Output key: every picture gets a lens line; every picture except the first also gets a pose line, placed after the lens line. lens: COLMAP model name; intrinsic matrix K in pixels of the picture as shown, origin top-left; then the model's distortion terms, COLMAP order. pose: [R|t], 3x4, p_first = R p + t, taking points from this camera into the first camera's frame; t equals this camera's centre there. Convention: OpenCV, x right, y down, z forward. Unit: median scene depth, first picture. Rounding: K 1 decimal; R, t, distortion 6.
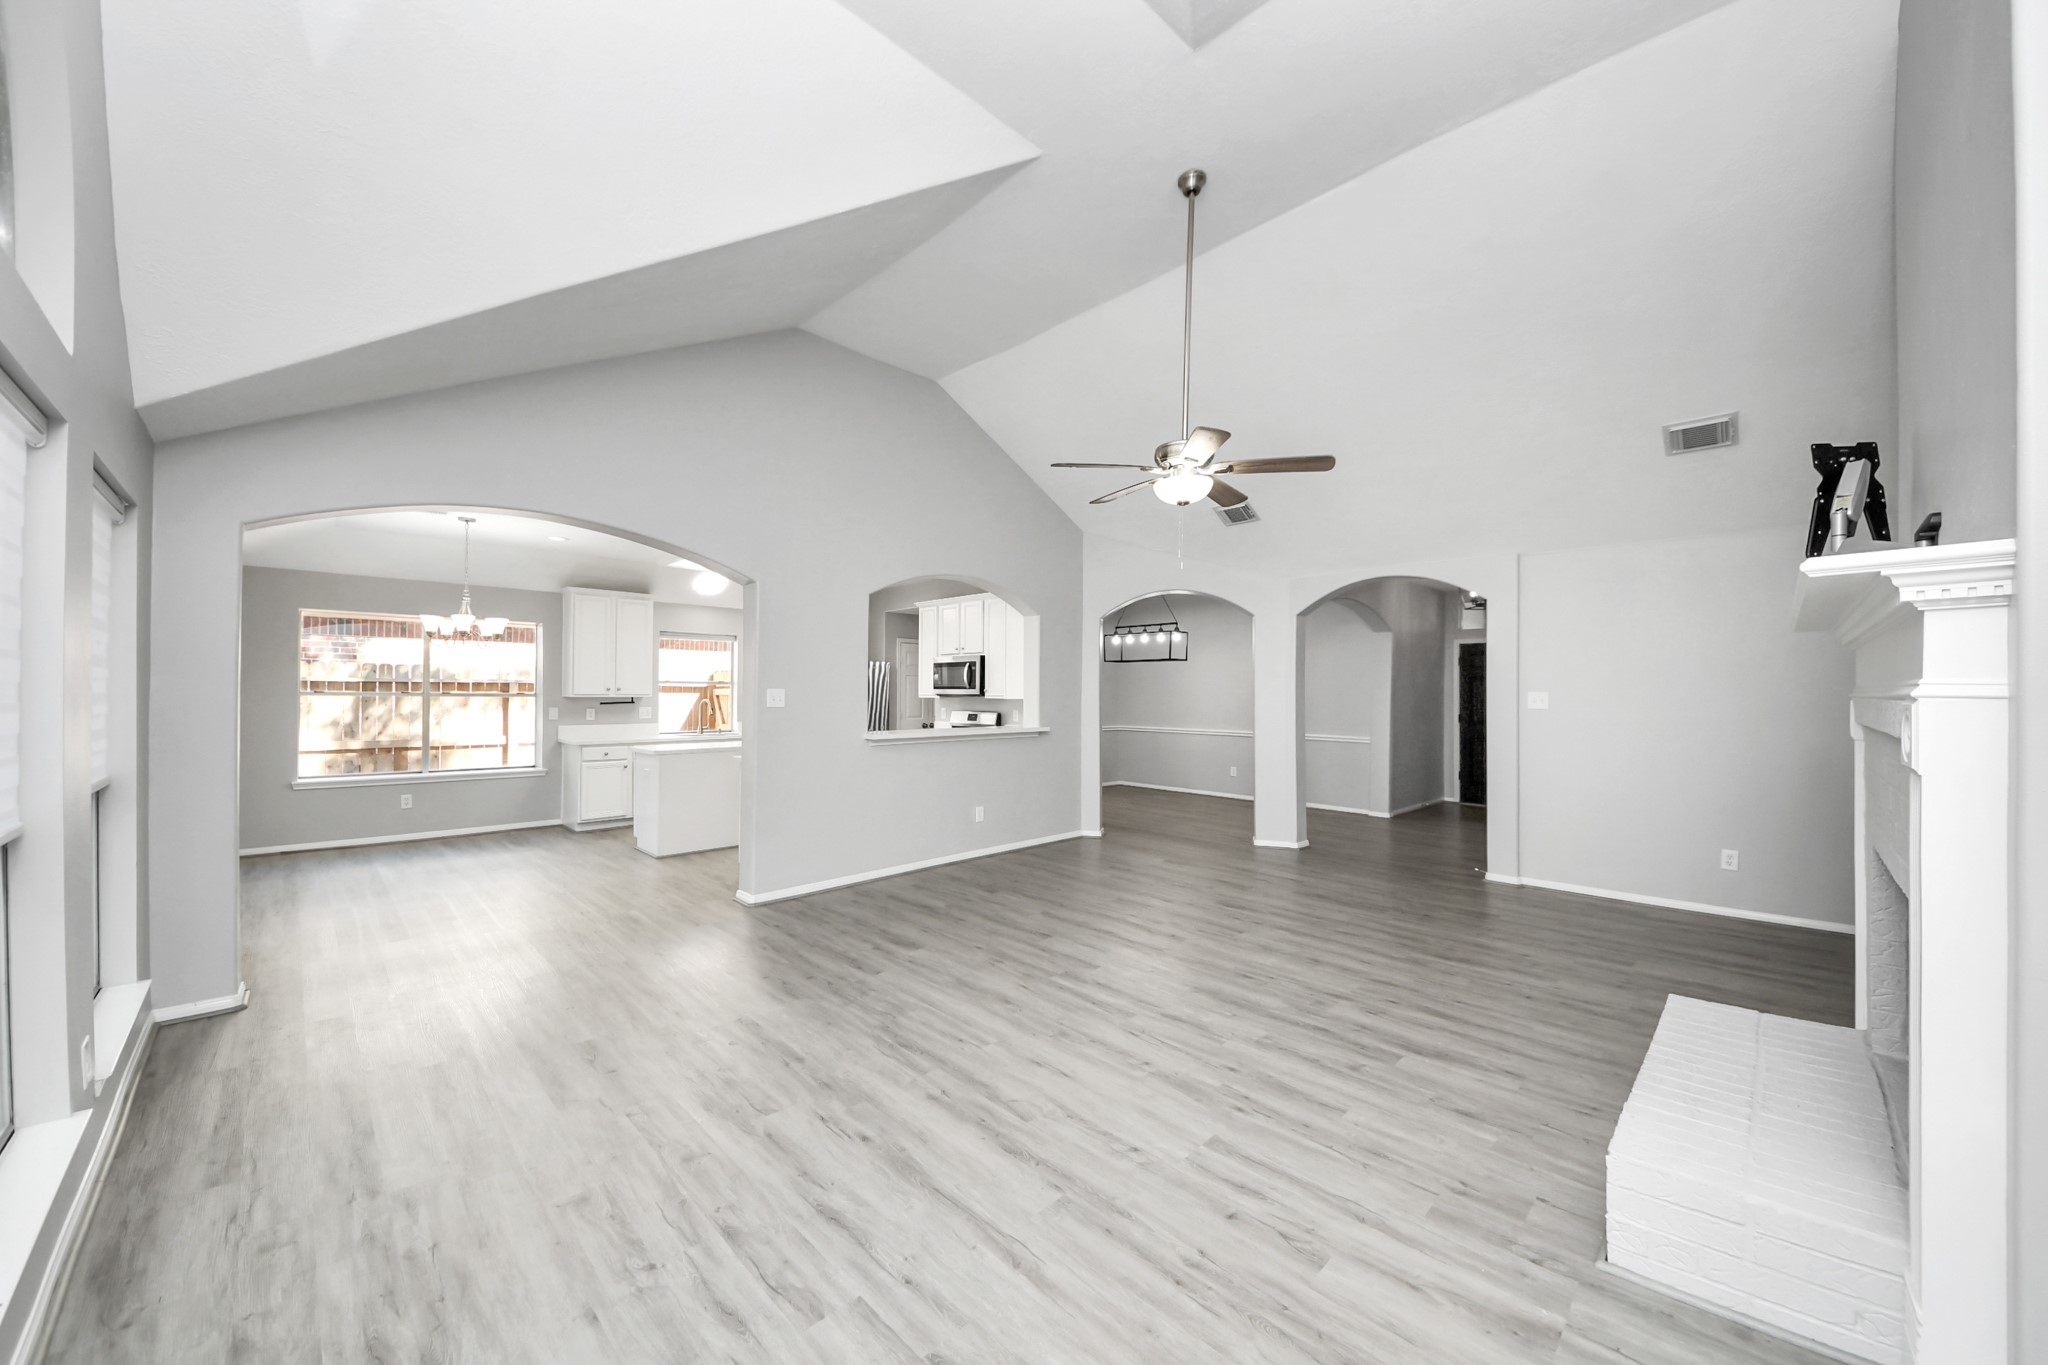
lens RADIAL K [[756.7, 0, 1031.2], [0, 756.7, 689.2], [0, 0, 1]] dist [0.000518, -0.003521]
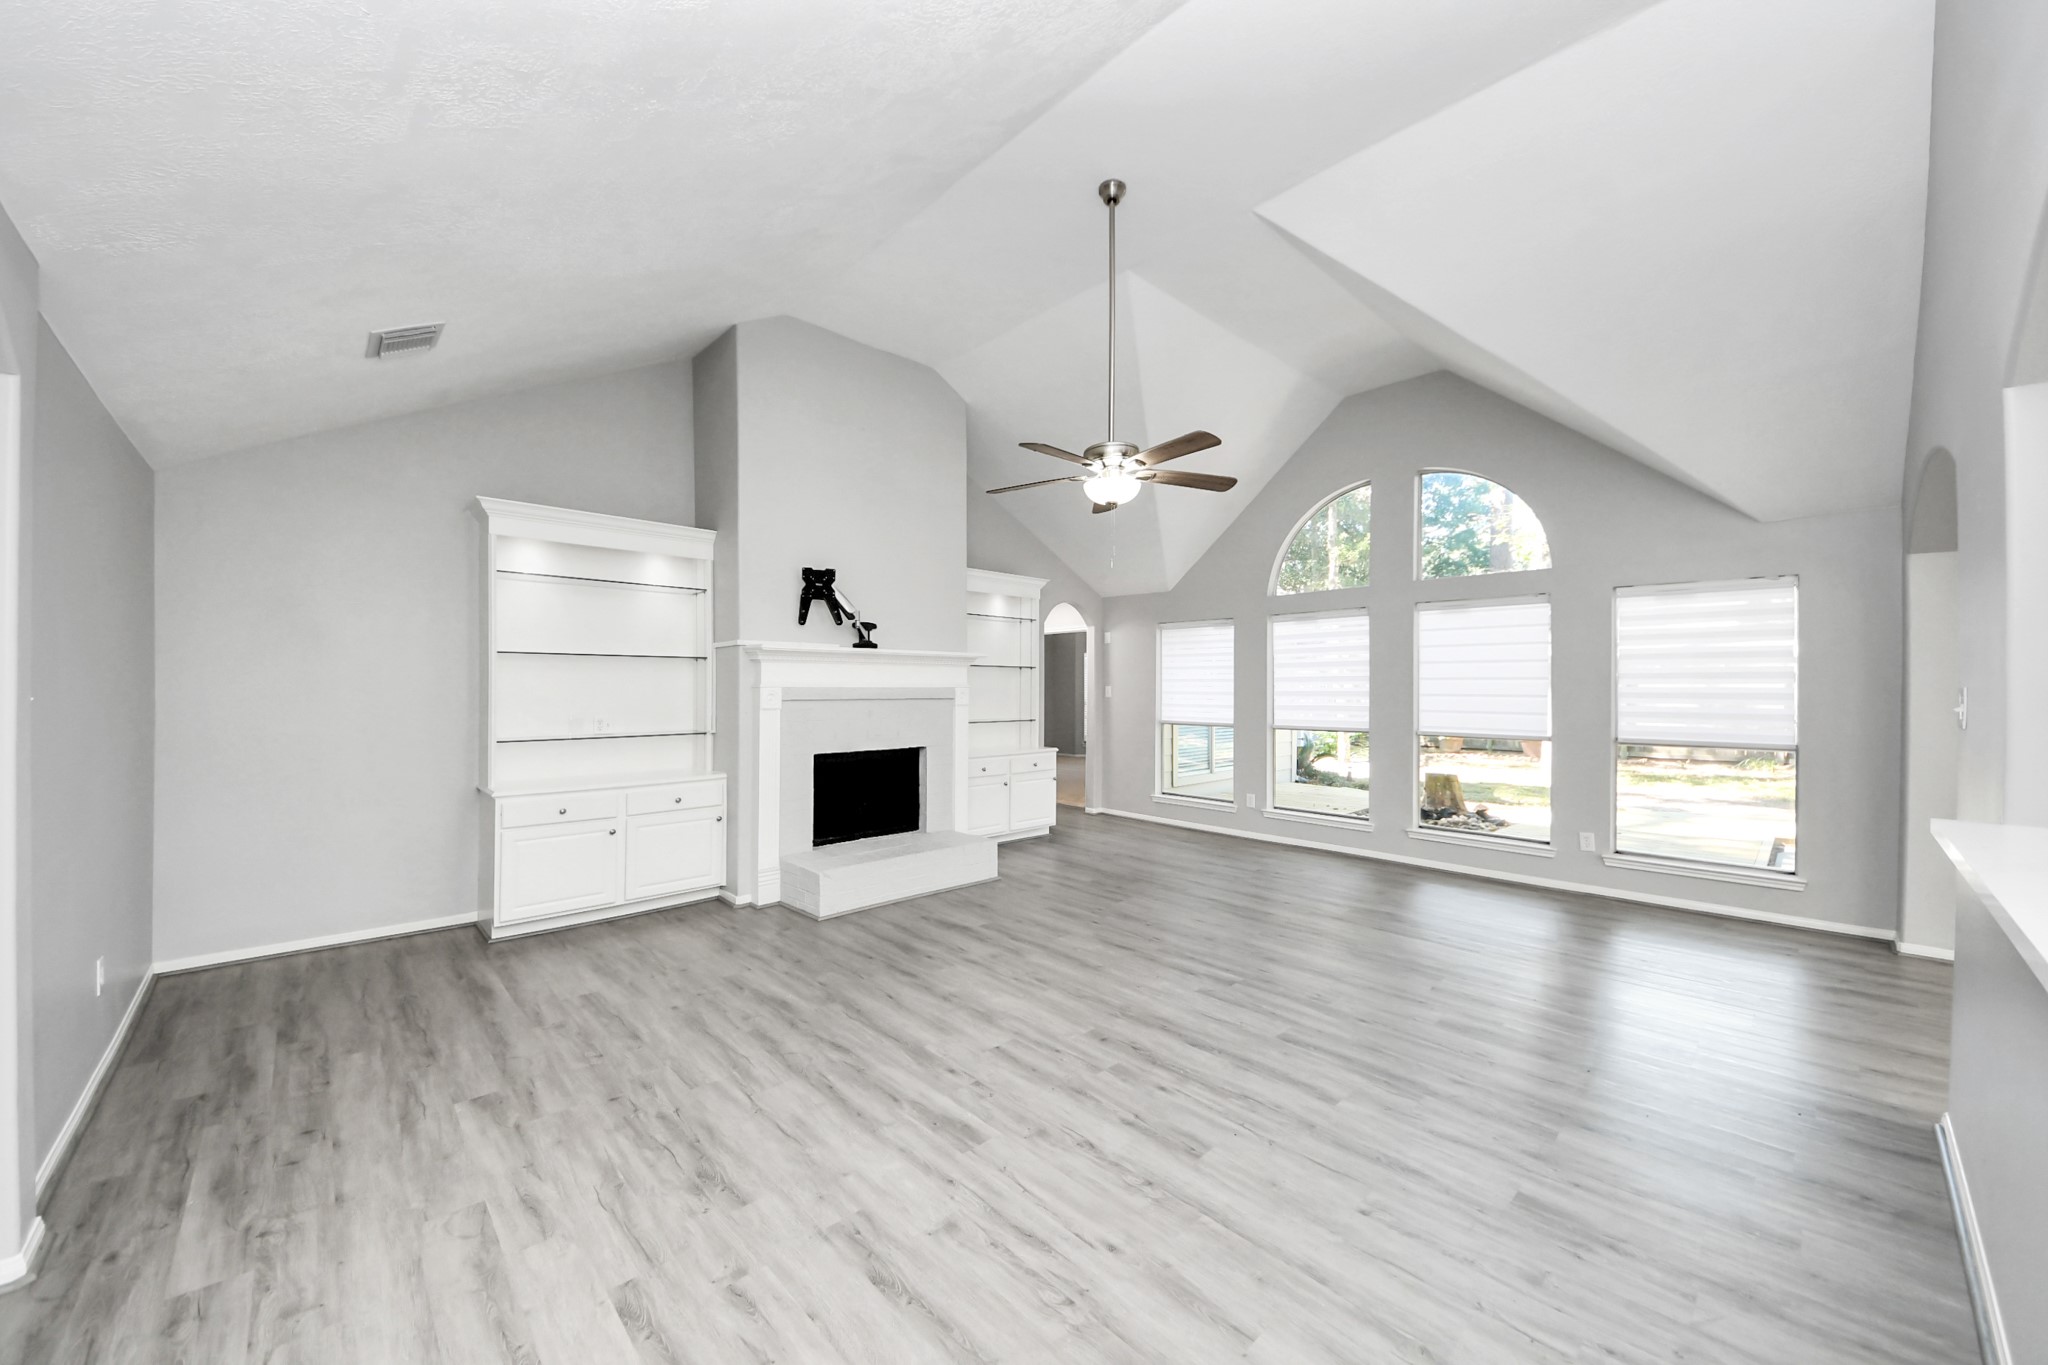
lens RADIAL K [[756.7, 0, 1031.9], [0, 756.7, 690.2], [0, 0, 1]] dist [0.000518, -0.003521]
pose [[-0.999662, -0.012527, 0.022788, 0.327106], [-0.012526, 0.999922, 0.000177, 0.010639], [-0.022788, -0.000109, -0.999740, 2.297428]]
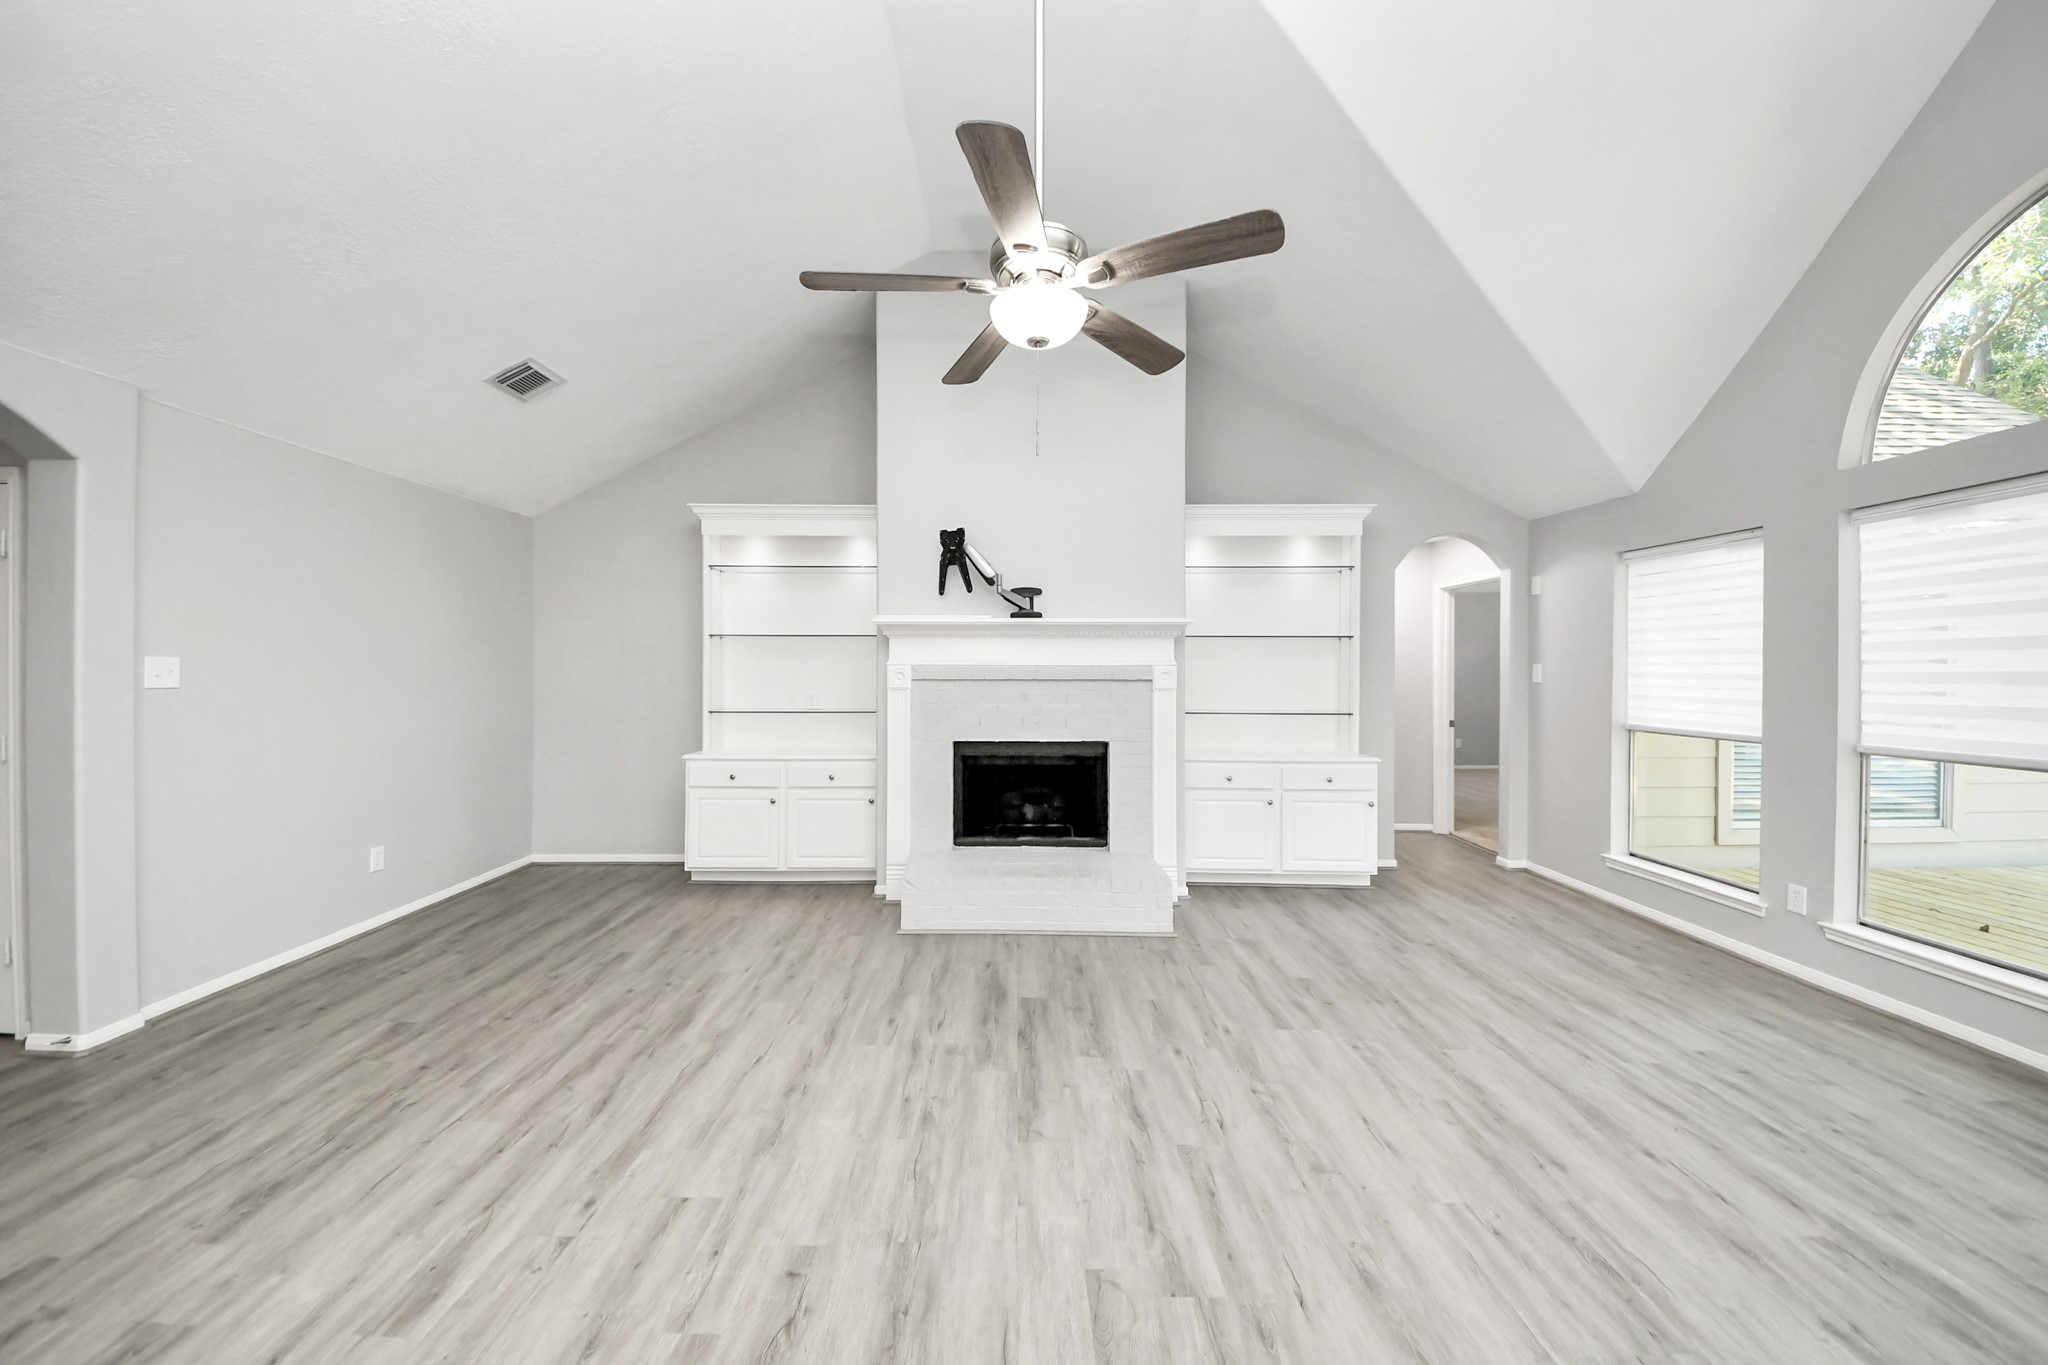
lens RADIAL K [[756.7, 0, 992.5], [0, 756.7, 654.1], [0, 0, 1]] dist [0.000518, -0.003521]
pose [[-0.695877, -0.002302, 0.718157, -0.235003], [-0.011455, 0.999903, -0.007894, 0.000076], [-0.718069, -0.013720, -0.695836, 1.637887]]
